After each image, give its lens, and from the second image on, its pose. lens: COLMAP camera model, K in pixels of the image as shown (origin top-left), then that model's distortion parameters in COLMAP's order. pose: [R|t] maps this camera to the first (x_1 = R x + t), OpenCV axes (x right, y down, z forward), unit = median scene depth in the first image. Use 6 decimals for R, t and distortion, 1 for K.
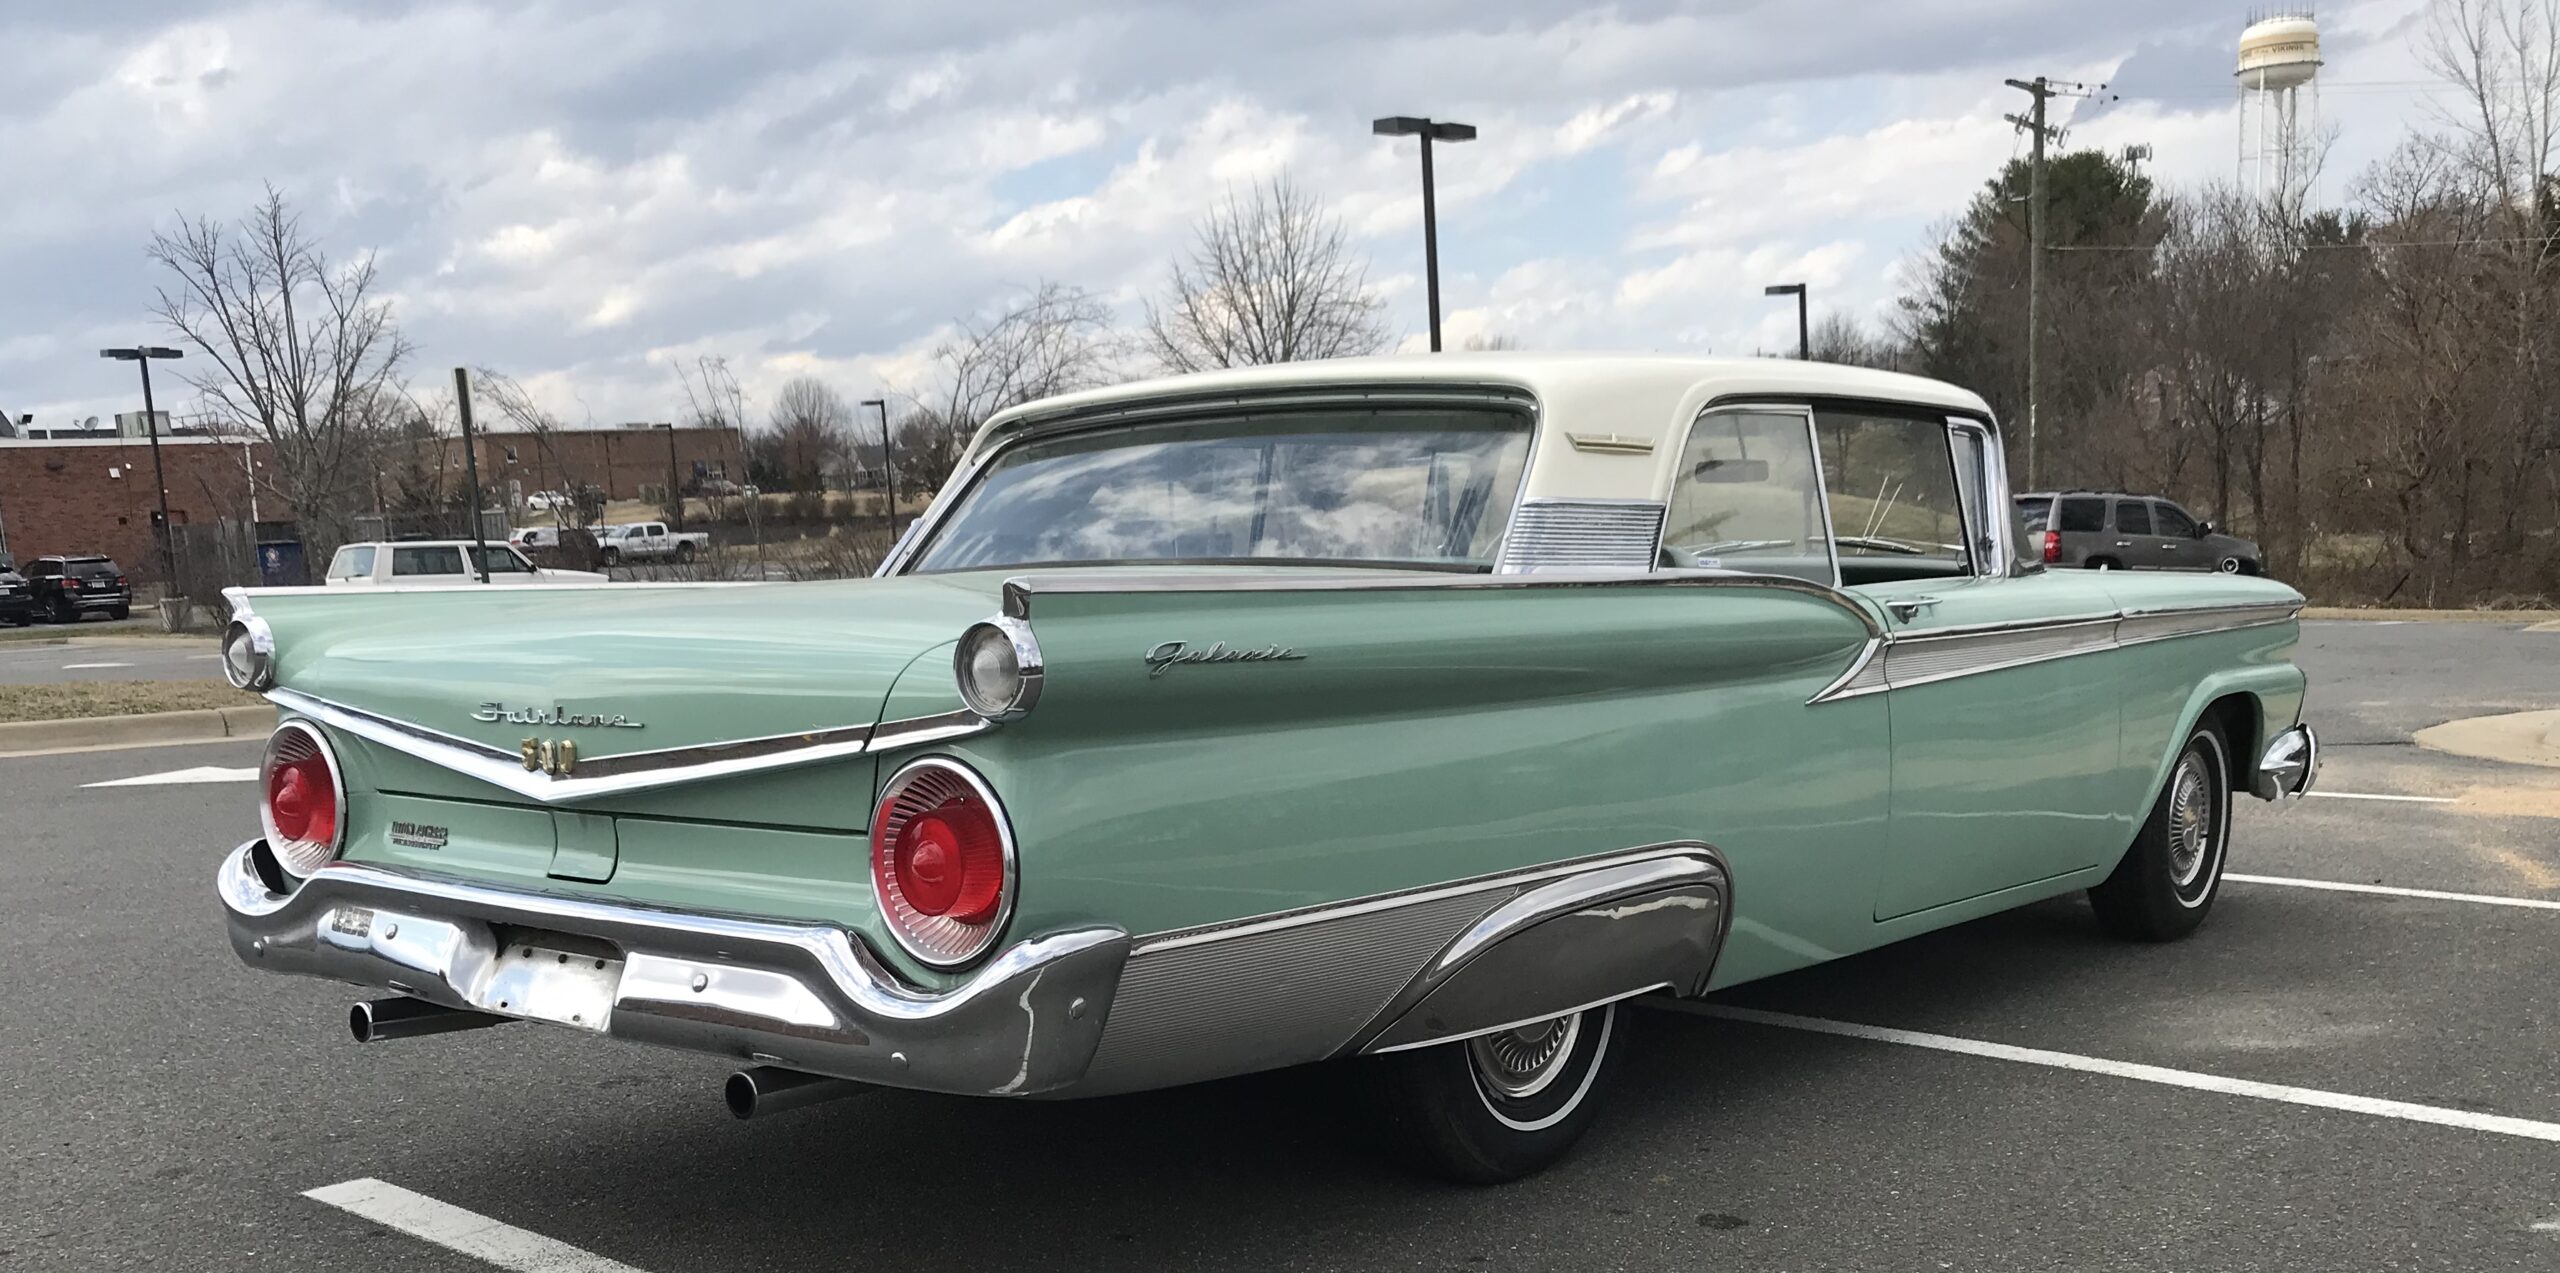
lens RADIAL K [[2434.0, 0, 1321.1], [0, 2434.0, 794.4], [0, 0, 1]] dist [0.064597, -0.120915]
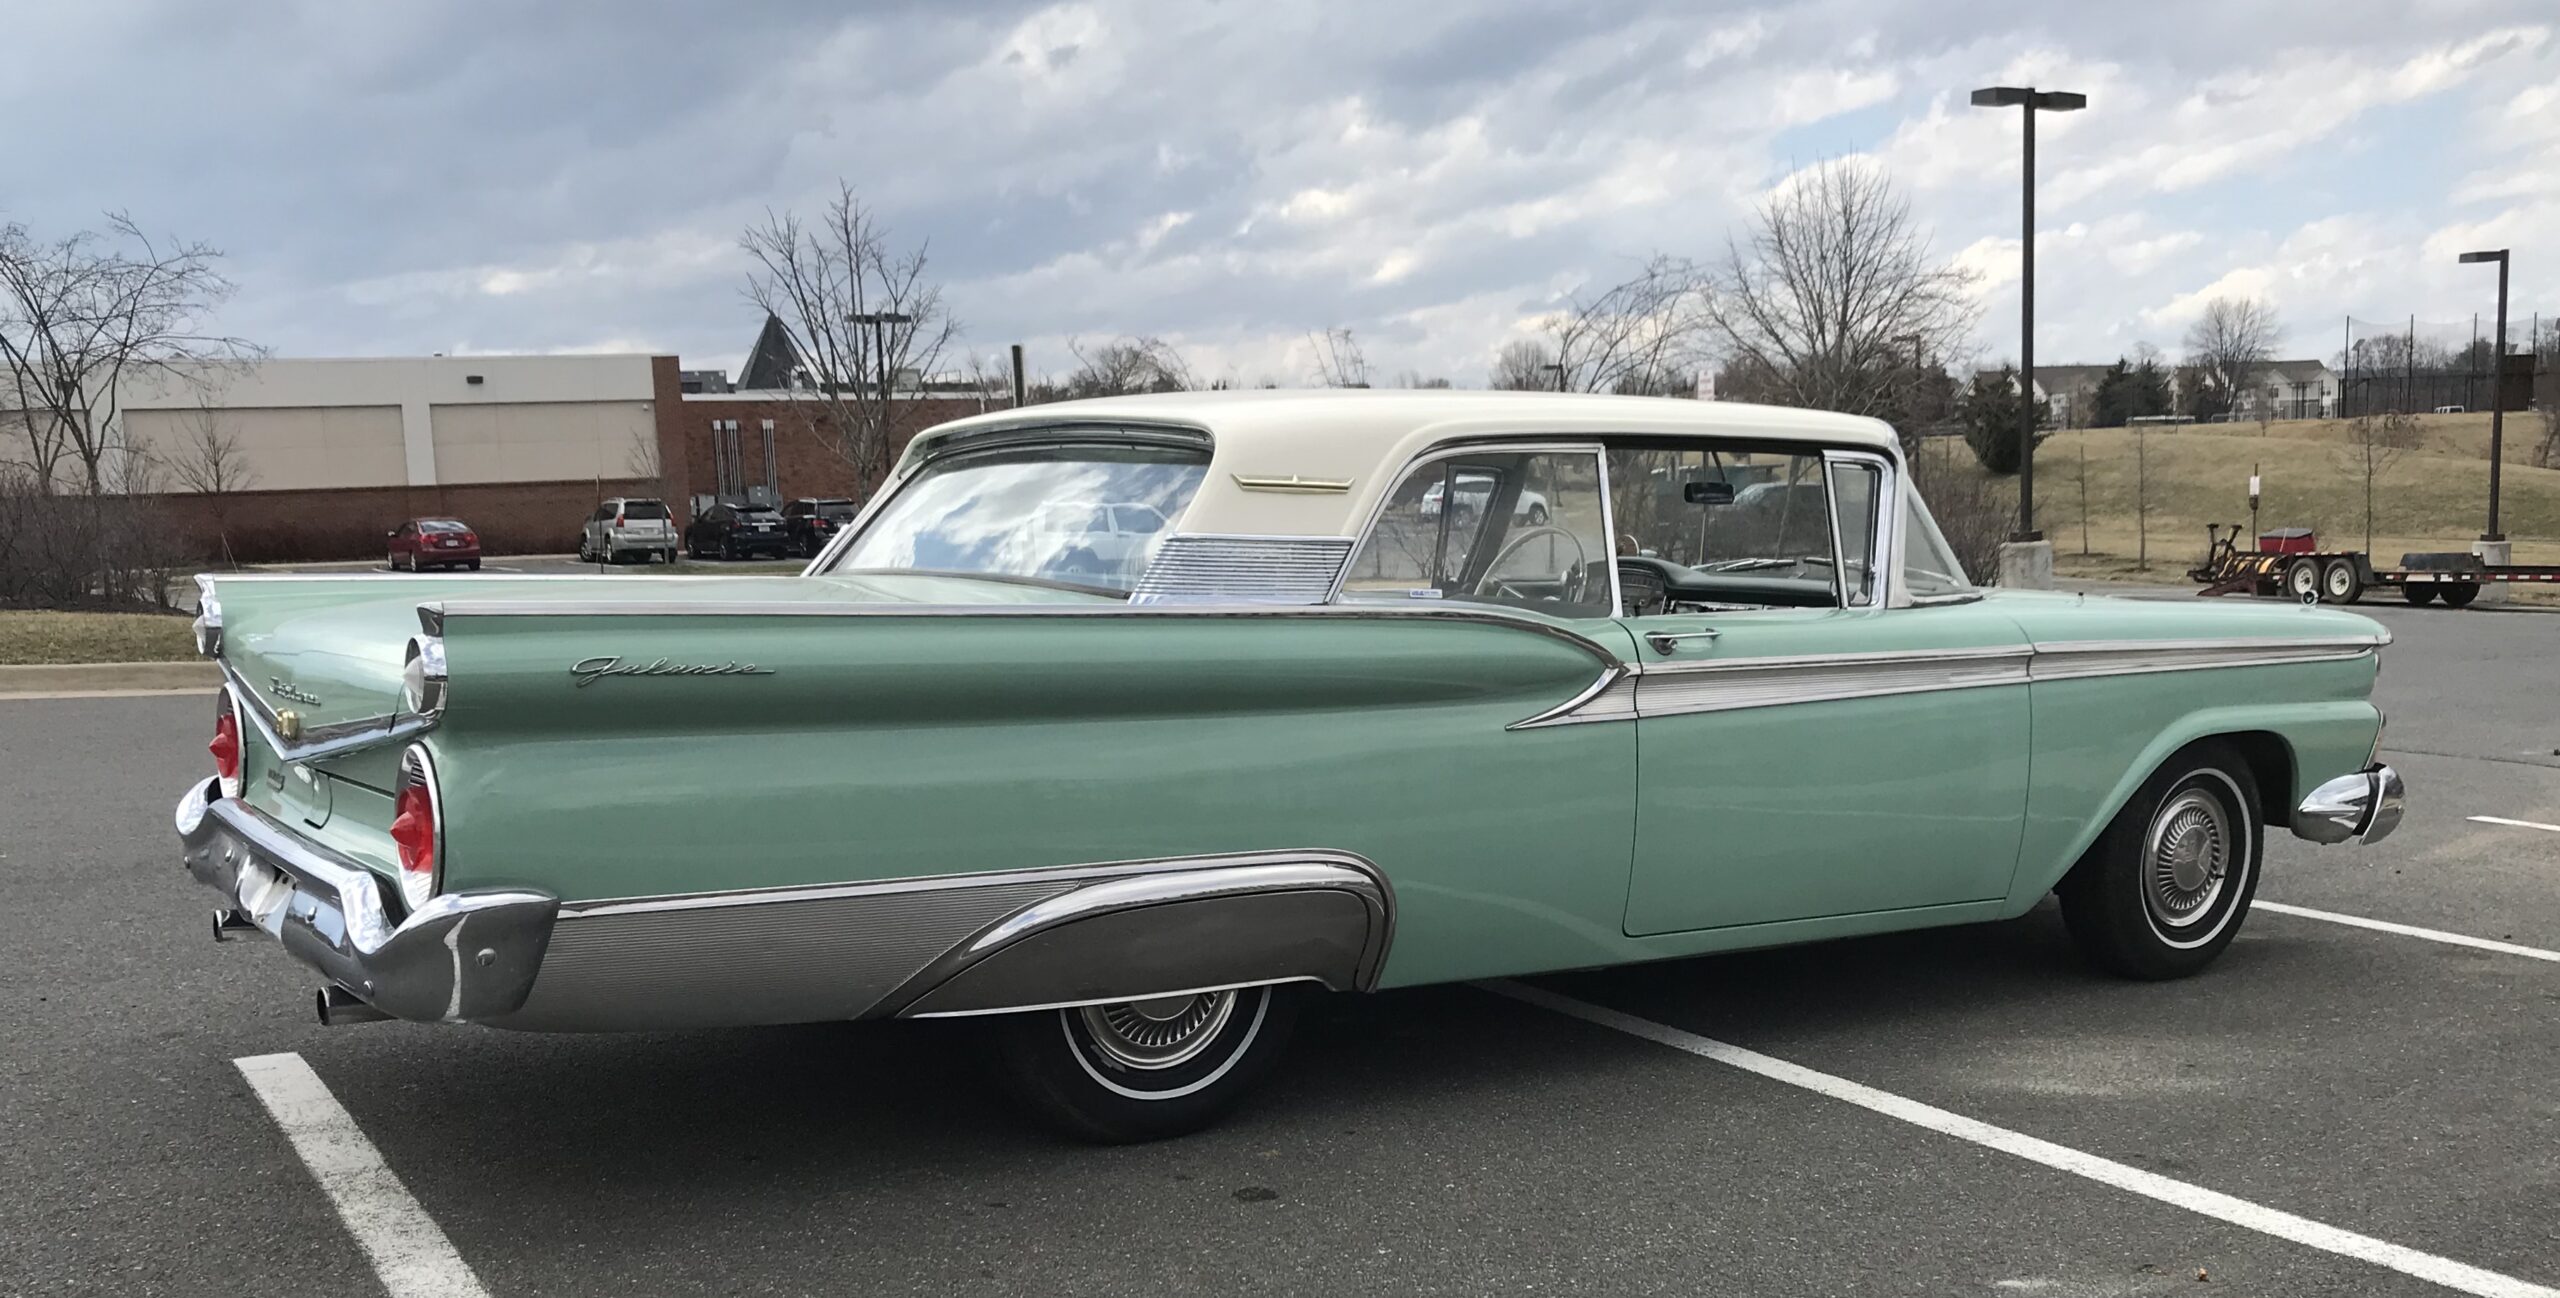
lens RADIAL K [[2421.6, 0, 1391.9], [0, 2421.6, 770.4], [0, 0, 1]] dist [0.035318, -0.006938]
pose [[0.962169, 0.055926, -0.266650, 0.398855], [-0.053779, 0.998435, 0.015355, -0.029462], [0.267092, -0.000434, 0.963671, -0.033688]]
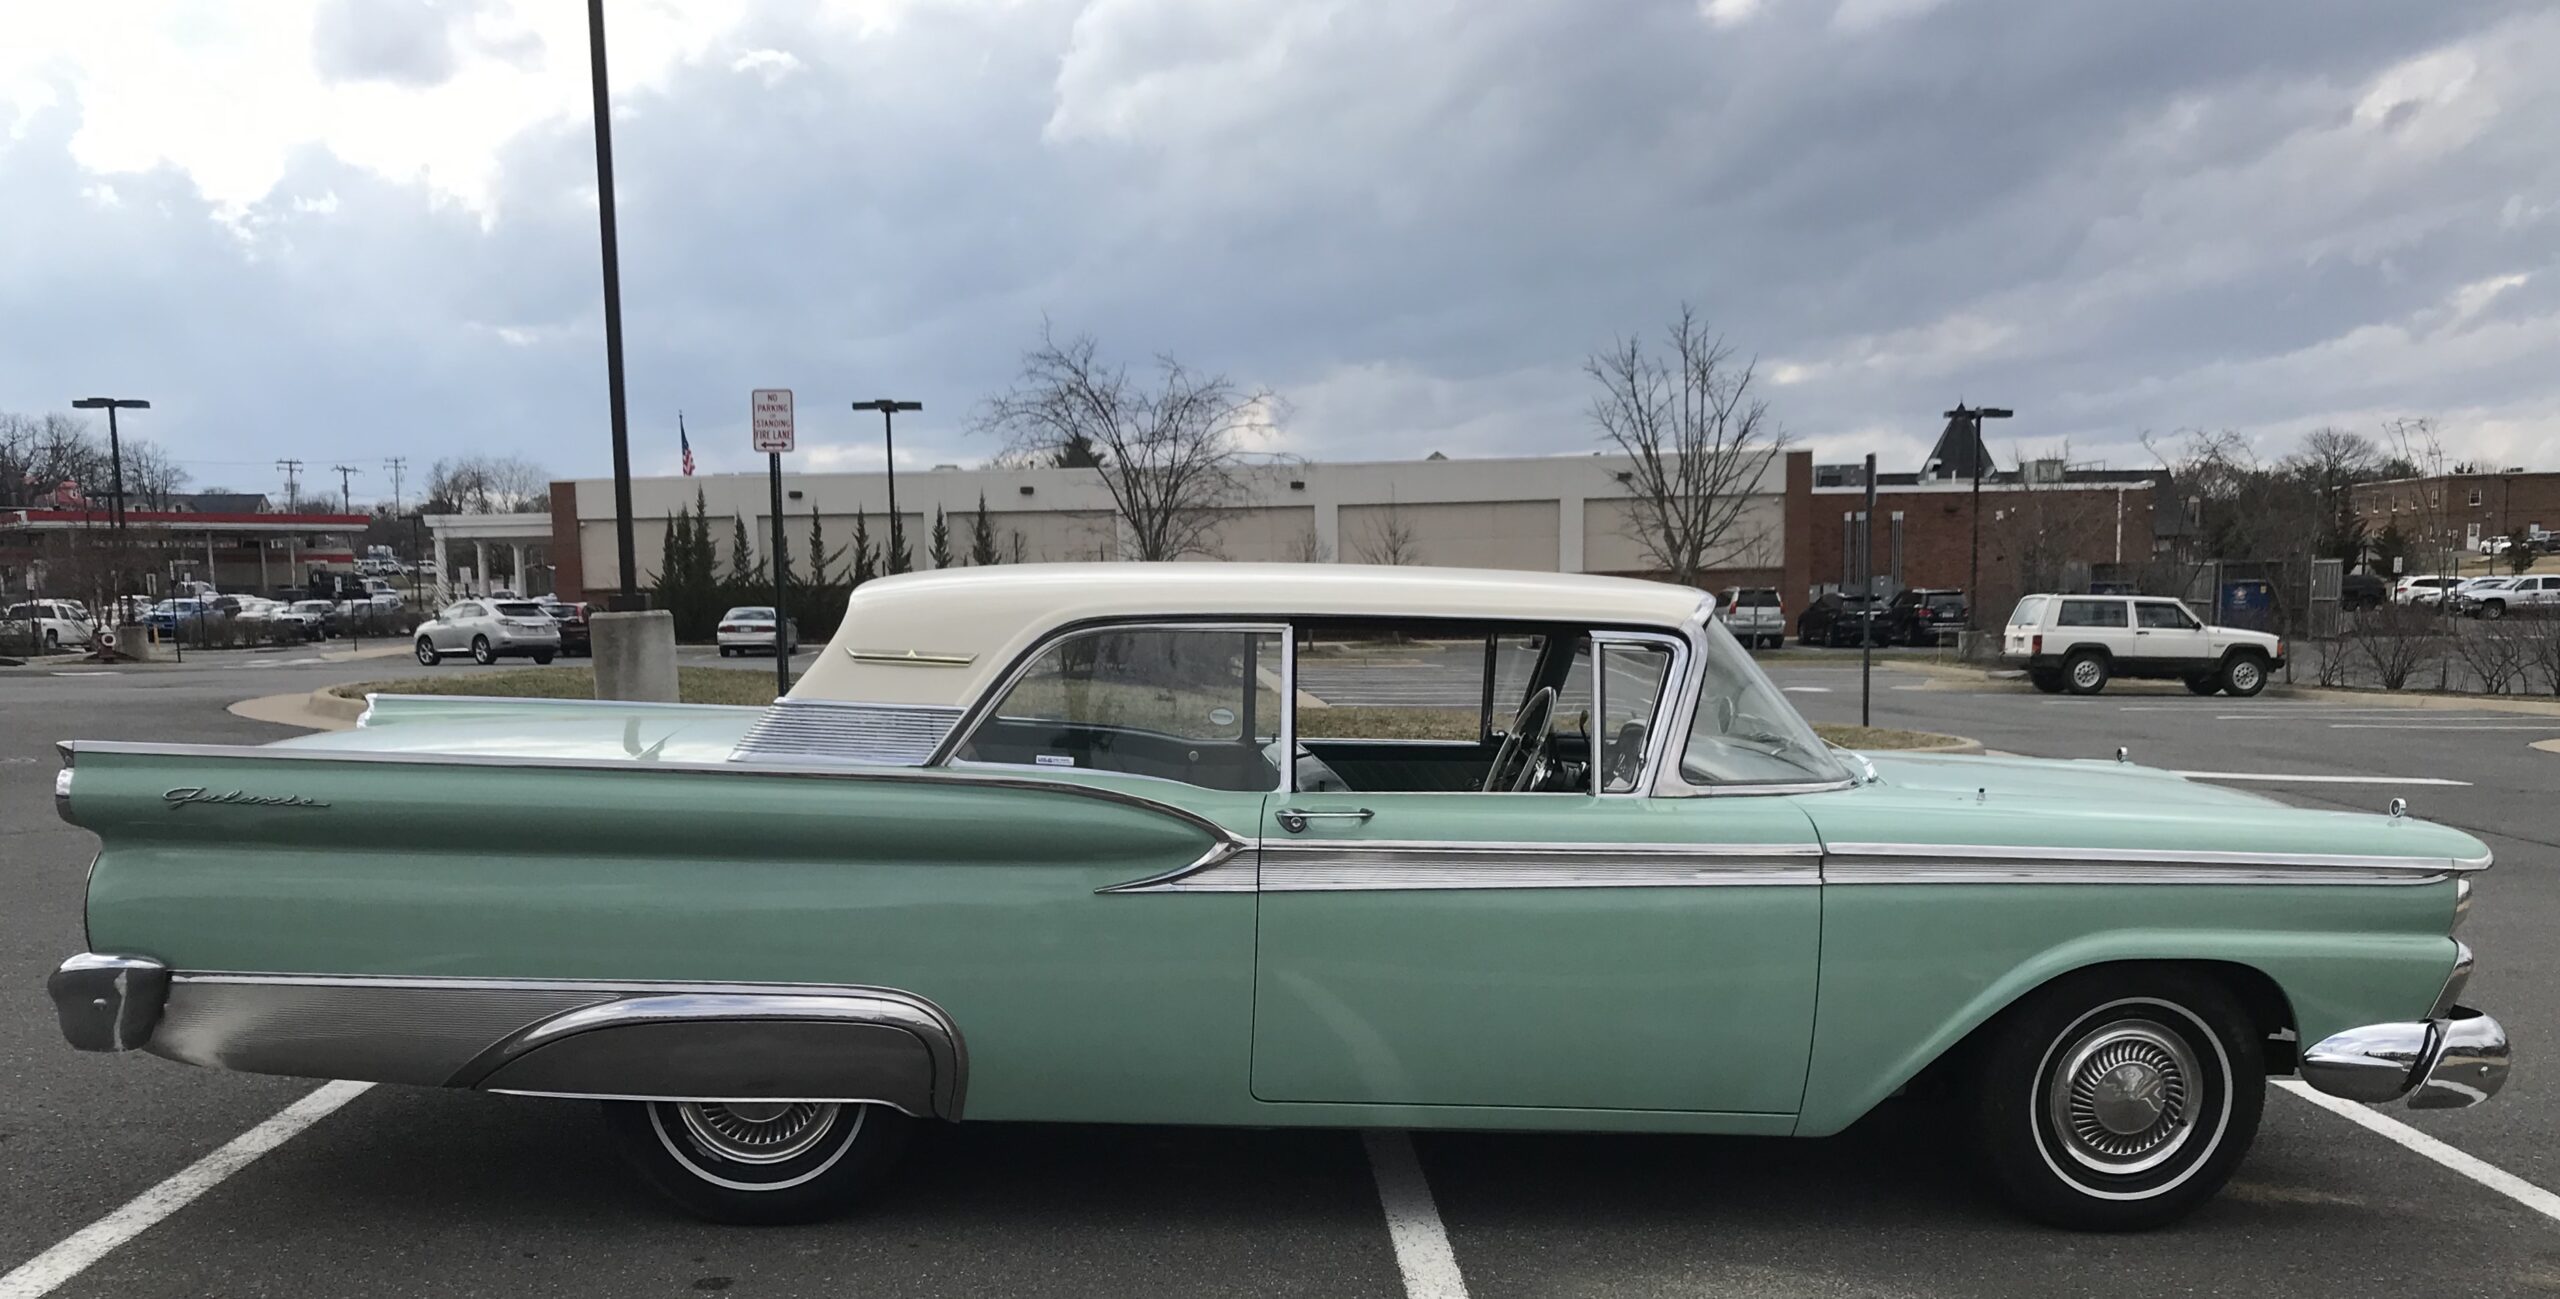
lens RADIAL K [[2421.6, 0, 1391.9], [0, 2421.6, 770.9], [0, 0, 1]] dist [0.035318, -0.006938]
pose [[0.691096, 0.098591, -0.716007, 1.012199], [-0.111877, 0.993305, 0.028790, -0.129977], [0.714051, 0.060208, 0.697500, 0.280664]]
